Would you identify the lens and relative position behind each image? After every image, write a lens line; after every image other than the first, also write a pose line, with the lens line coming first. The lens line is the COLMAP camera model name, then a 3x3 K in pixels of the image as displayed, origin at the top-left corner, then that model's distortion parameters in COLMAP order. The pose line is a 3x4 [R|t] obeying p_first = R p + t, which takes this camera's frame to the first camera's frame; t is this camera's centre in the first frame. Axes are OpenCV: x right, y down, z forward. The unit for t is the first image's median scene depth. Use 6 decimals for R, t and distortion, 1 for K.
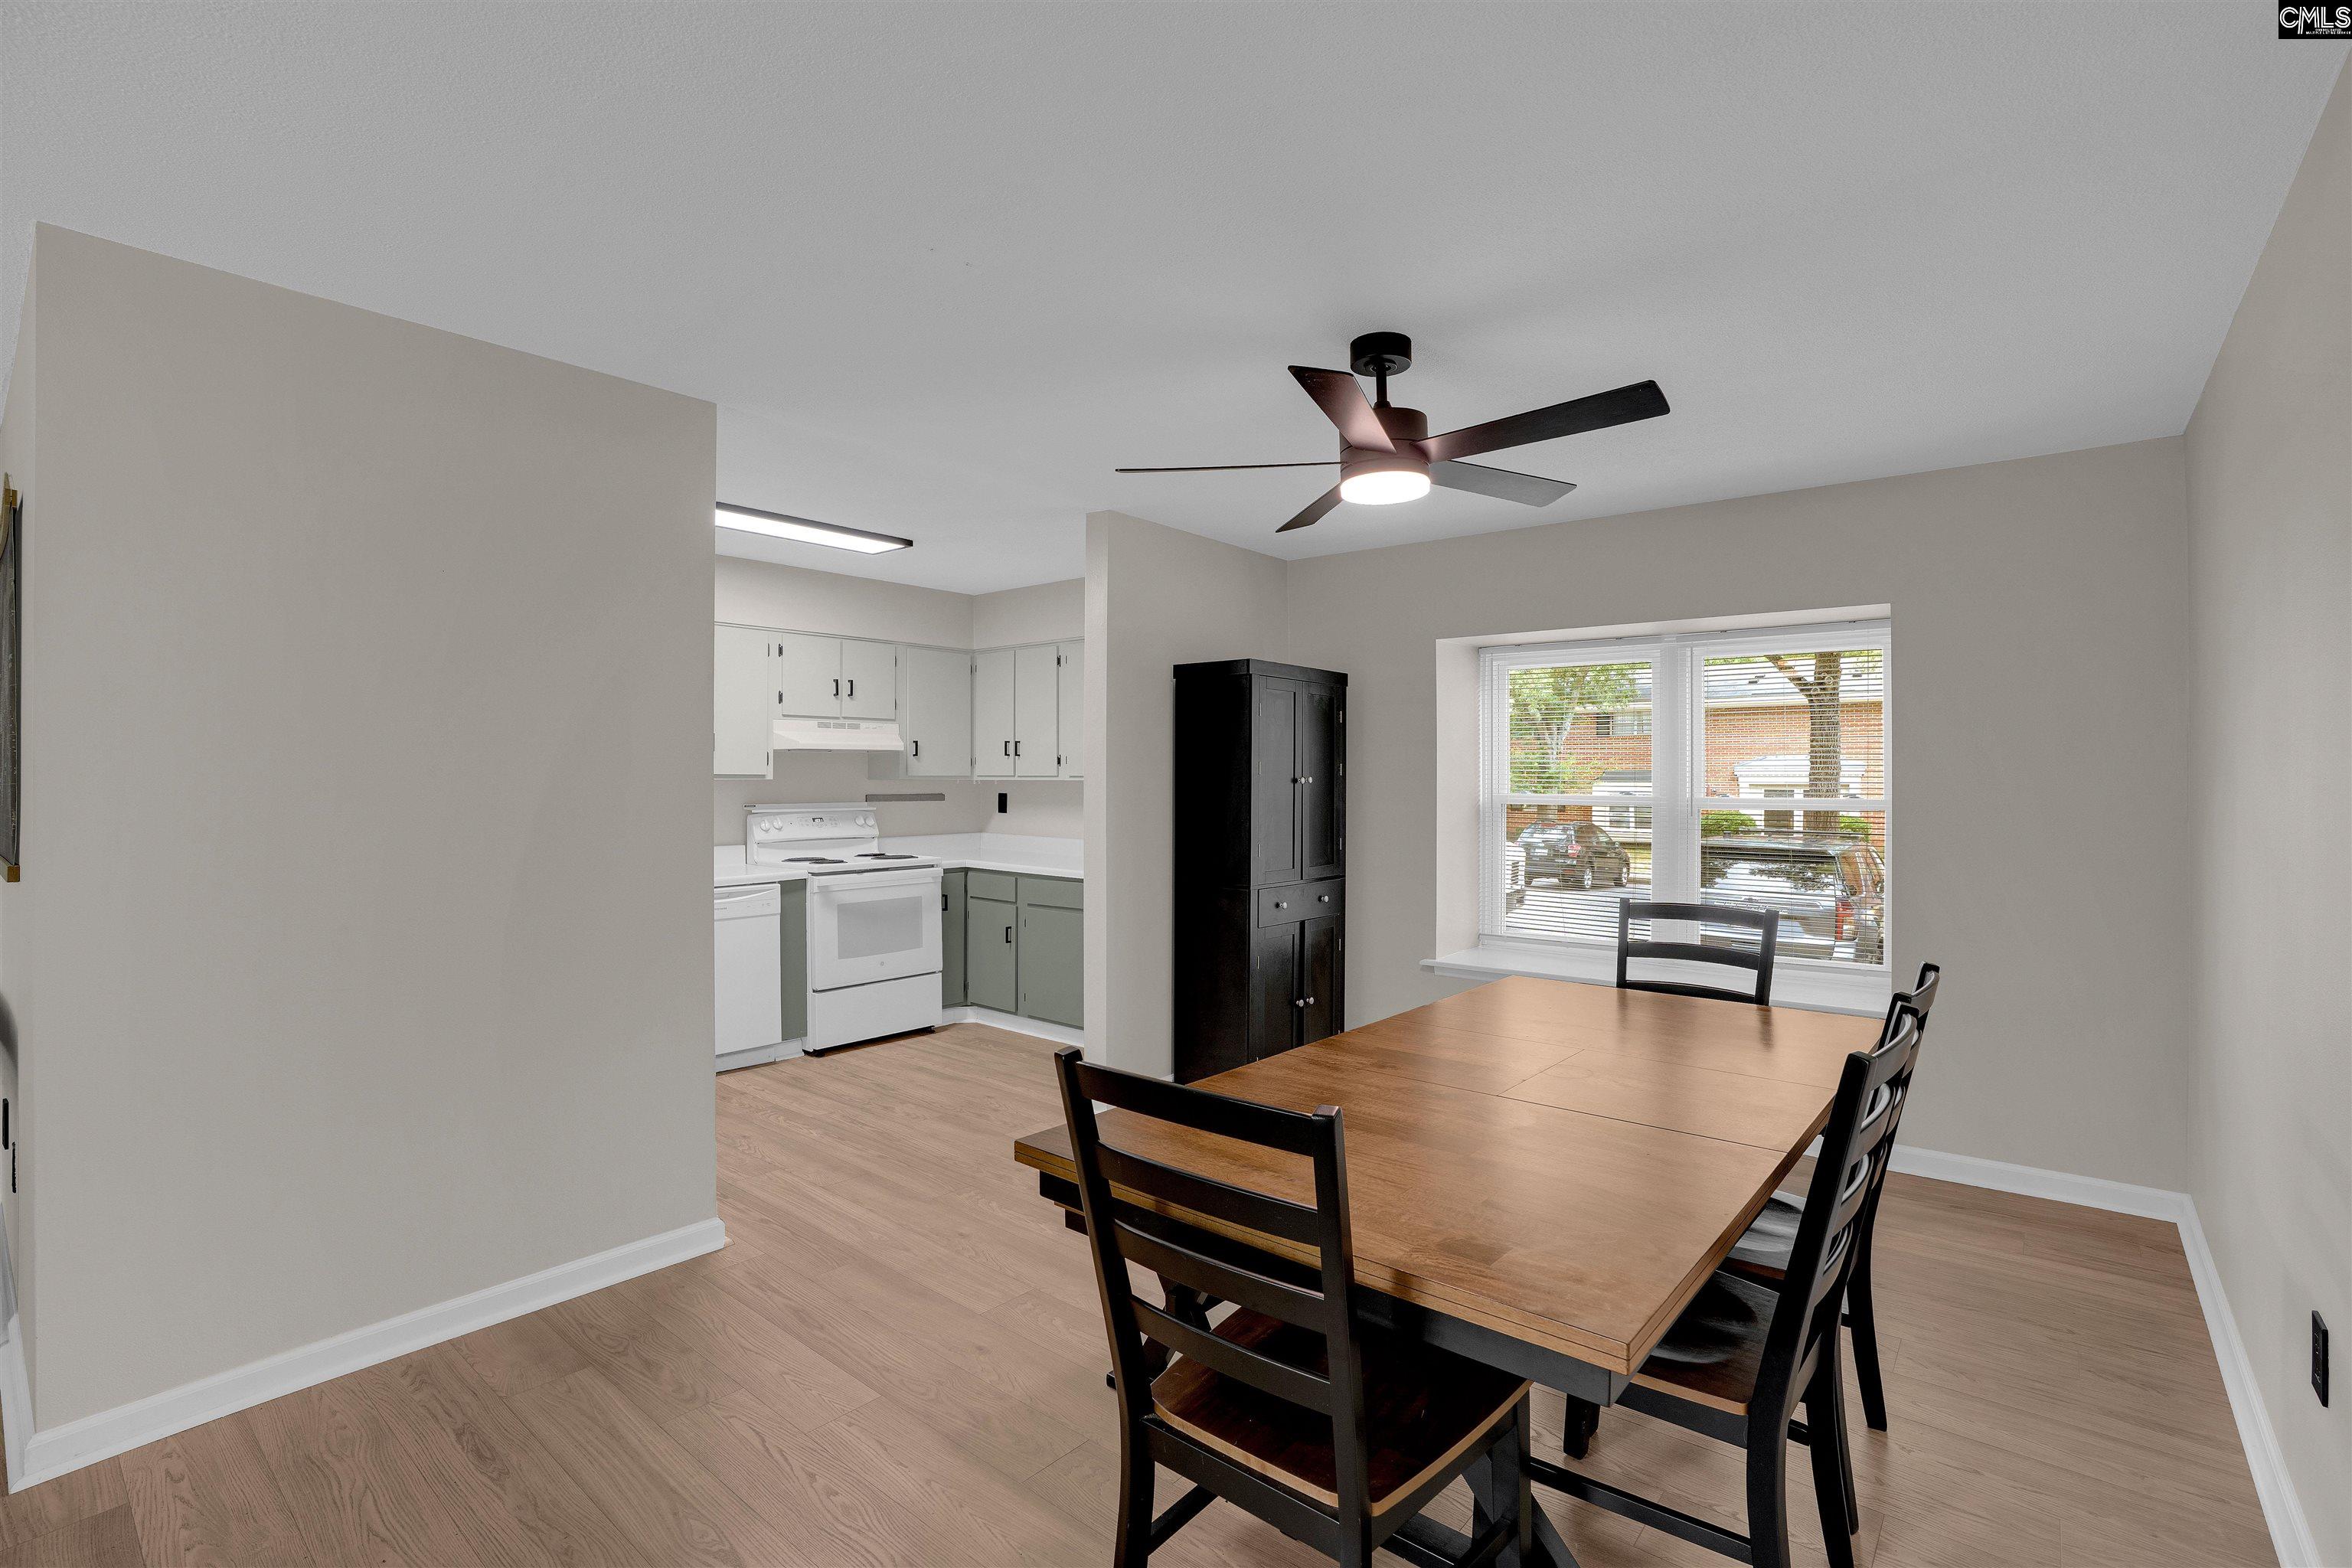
lens RADIAL K [[1086.5, 0, 1176.0], [0, 1086.5, 784.0], [0, 0, 1]] dist [-0.069098, 0.023688]
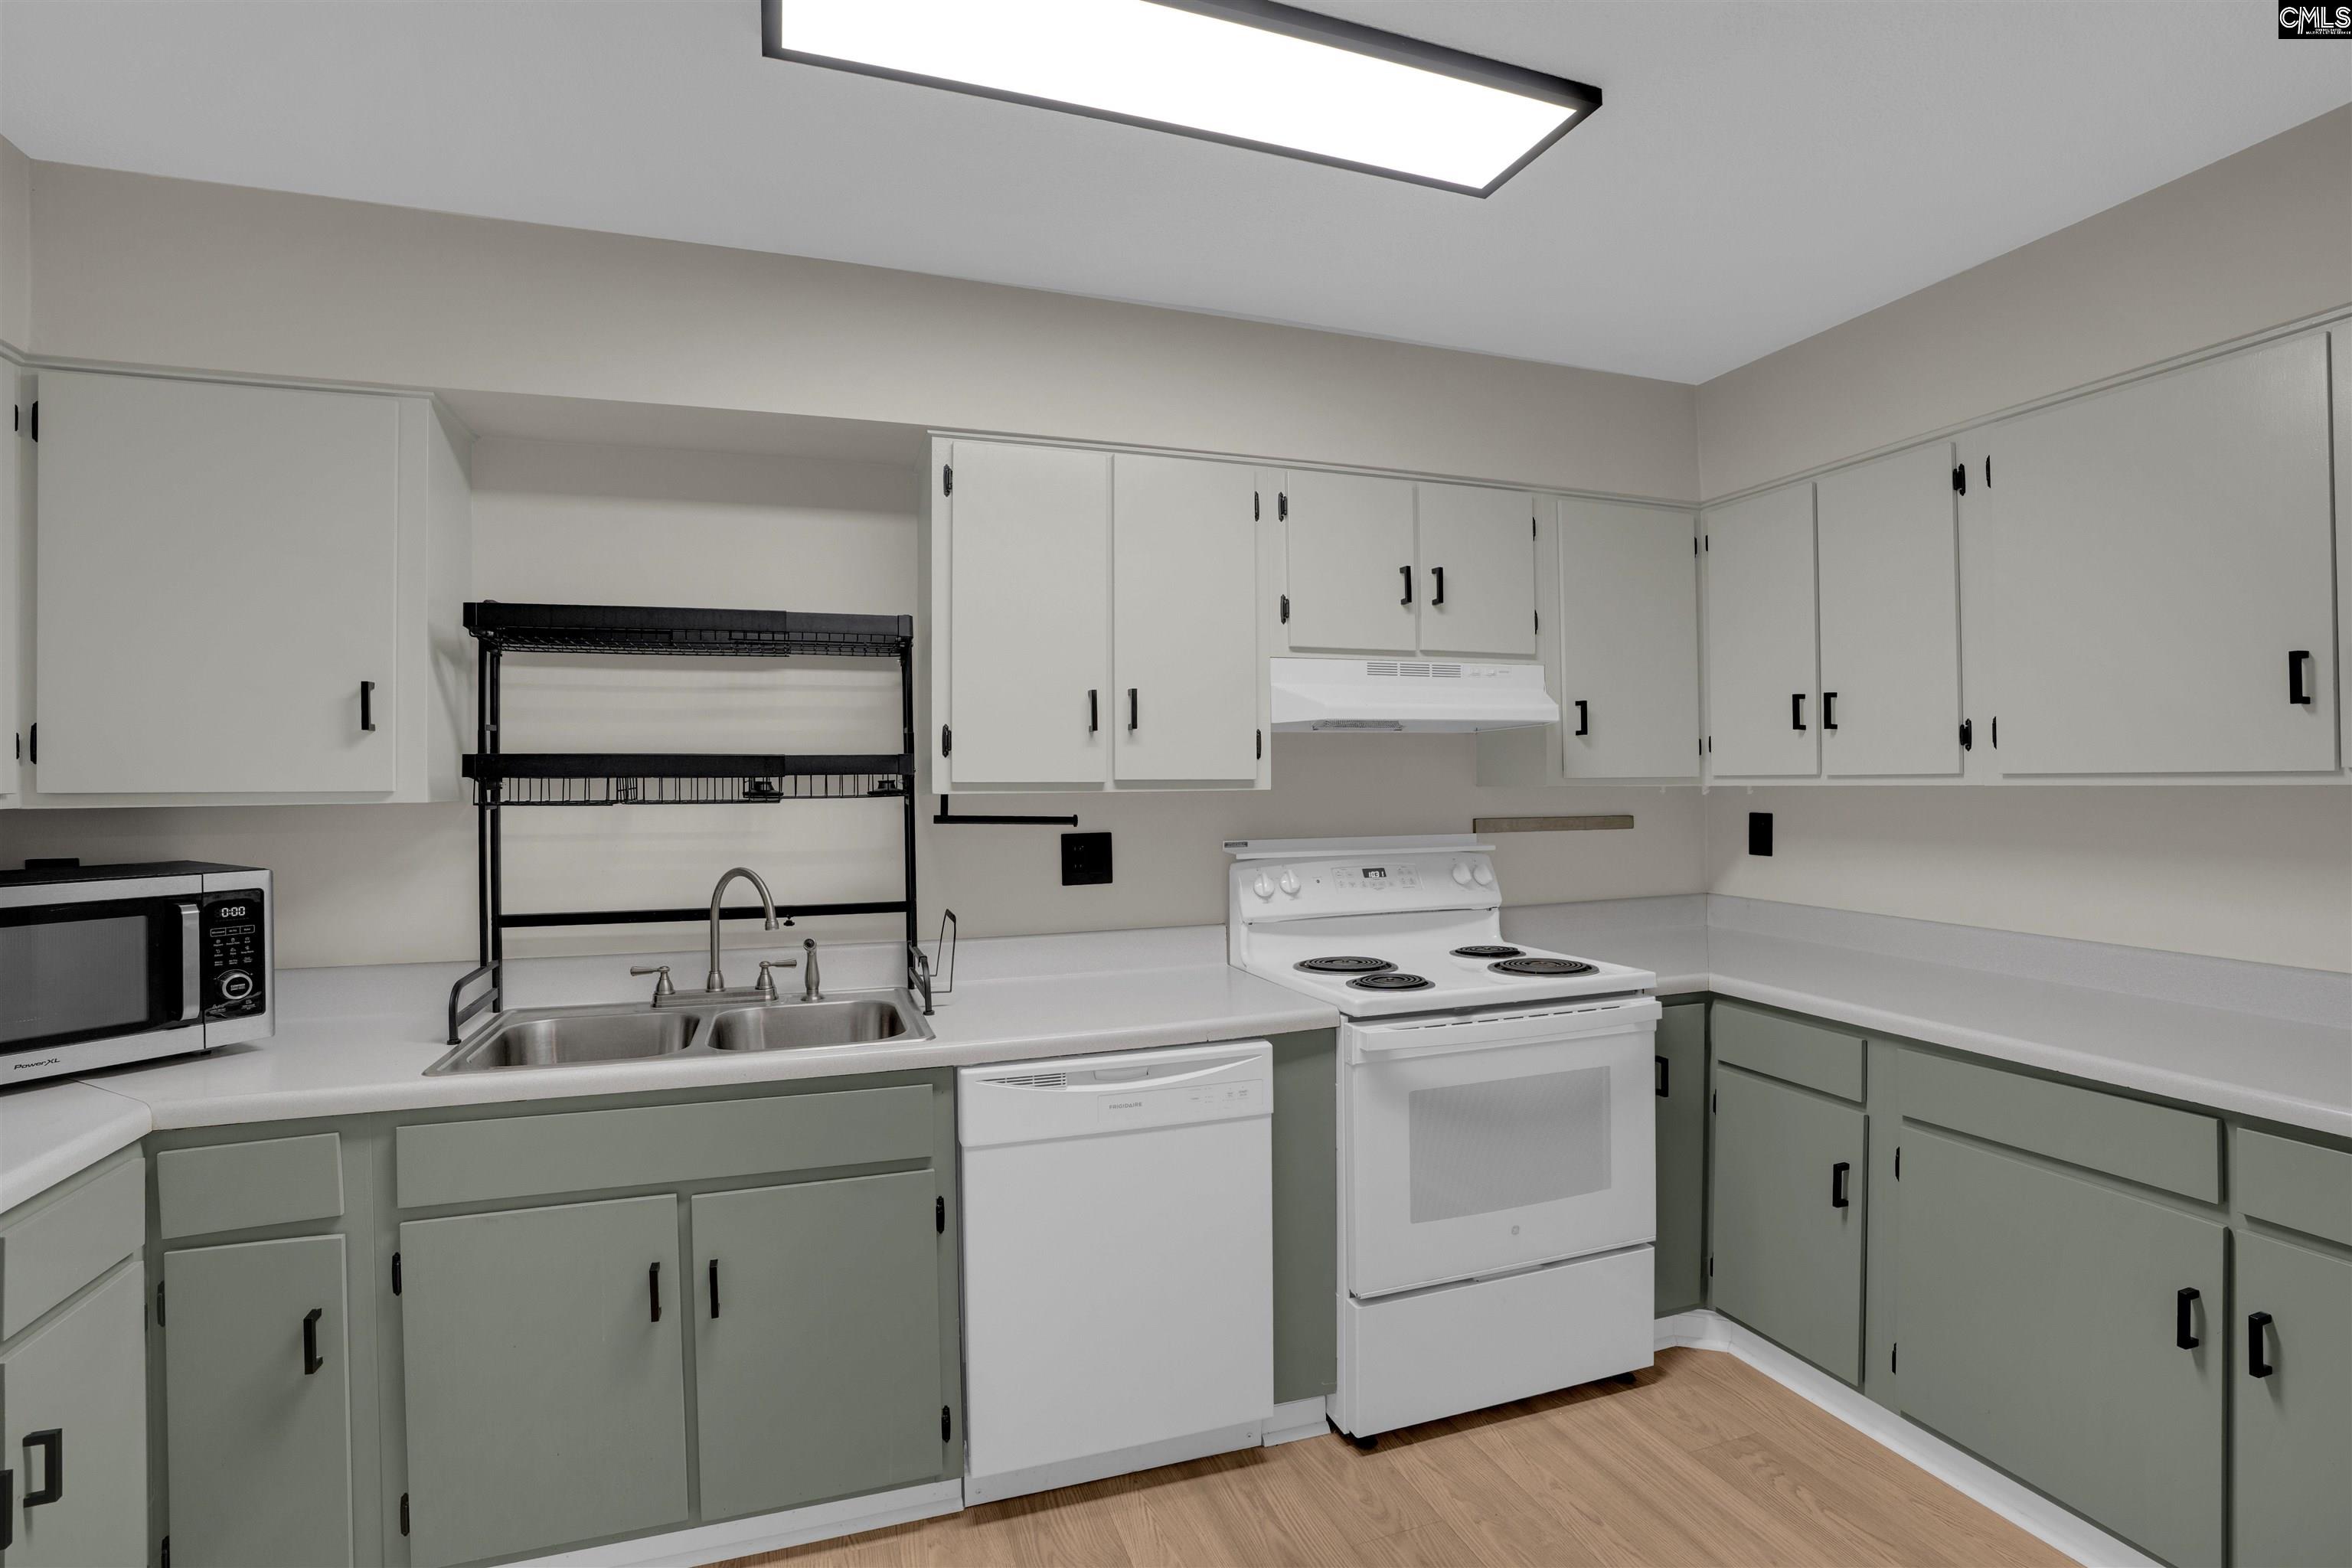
lens RADIAL K [[1086.5, 0, 1176.0], [0, 1086.5, 784.0], [0, 0, 1]] dist [-0.069098, 0.023688]
pose [[0.857503, -0.011707, -0.514346, -0.165105], [0.008630, 0.999928, -0.008373, -0.003062], [0.514407, 0.002742, 0.857542, 0.560073]]
